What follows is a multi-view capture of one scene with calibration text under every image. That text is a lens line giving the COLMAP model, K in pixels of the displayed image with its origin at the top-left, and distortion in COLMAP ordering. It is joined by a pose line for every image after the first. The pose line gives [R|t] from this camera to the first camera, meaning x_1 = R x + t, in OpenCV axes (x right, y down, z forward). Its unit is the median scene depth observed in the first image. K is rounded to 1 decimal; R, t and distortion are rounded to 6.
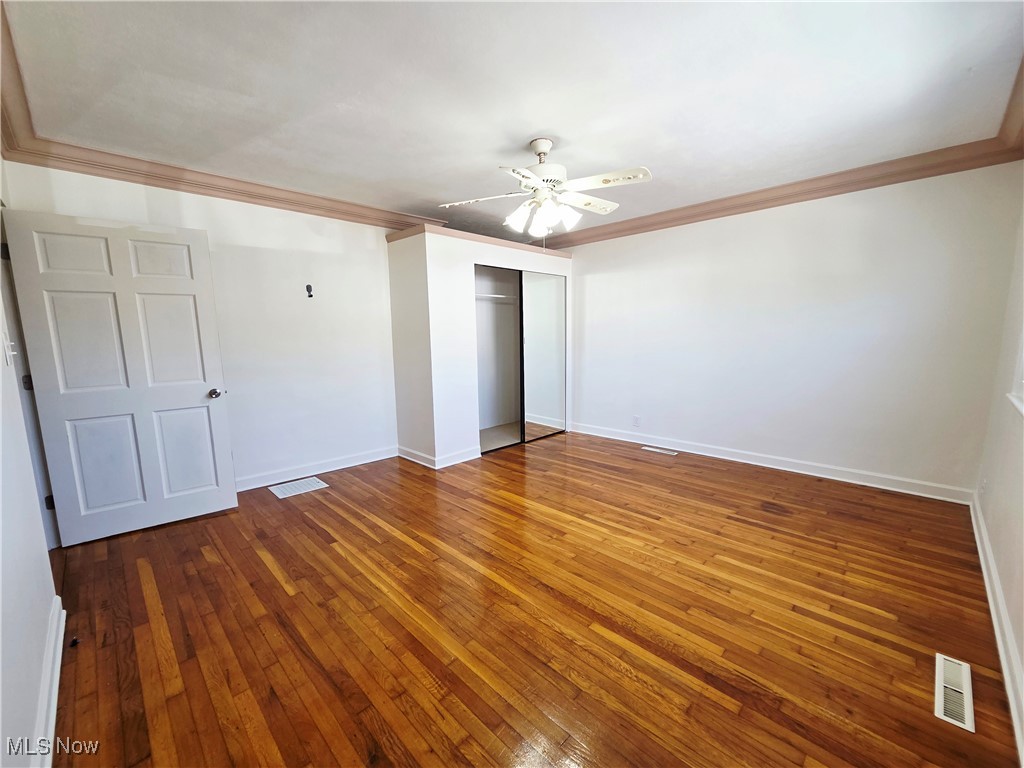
lens RADIAL K [[423.3, 0, 509.4], [0, 423.3, 388.6], [0, 0, 1]] dist [0.006408, 0.000608]
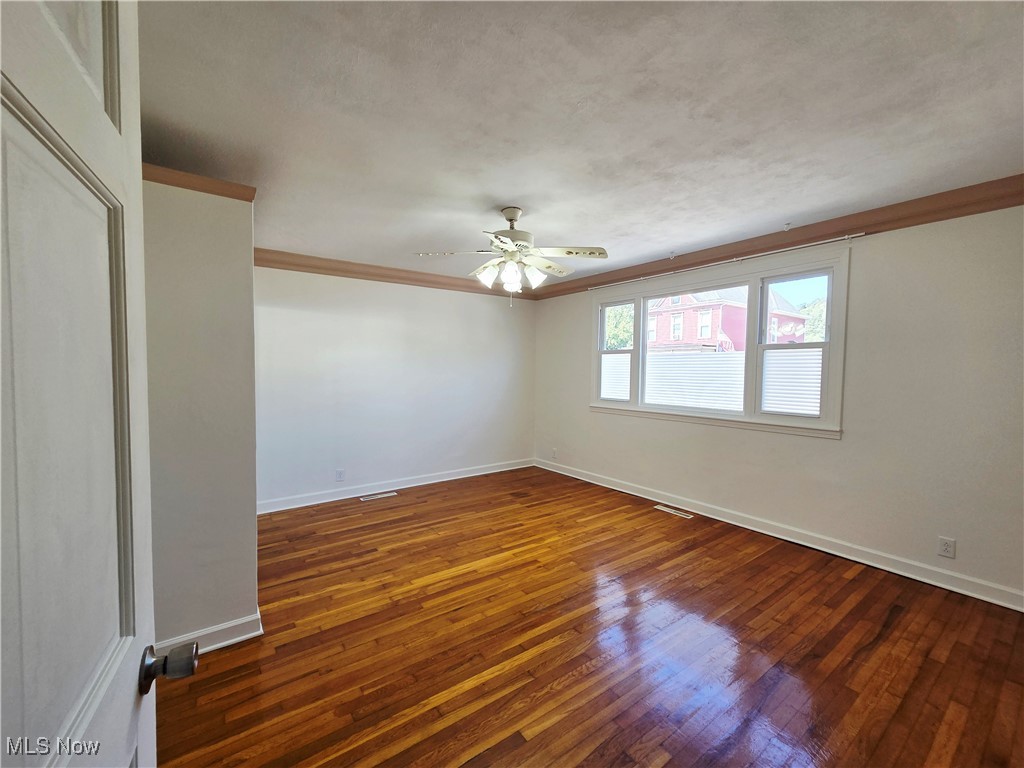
lens RADIAL K [[423.3, 0, 508.6], [0, 423.3, 385.5], [0, 0, 1]] dist [0.006408, 0.000608]
pose [[0.147351, -0.017216, 0.988934, -0.911459], [0.128920, 0.991653, -0.001946, -0.112339], [-0.980646, 0.127780, 0.148341, 0.795420]]
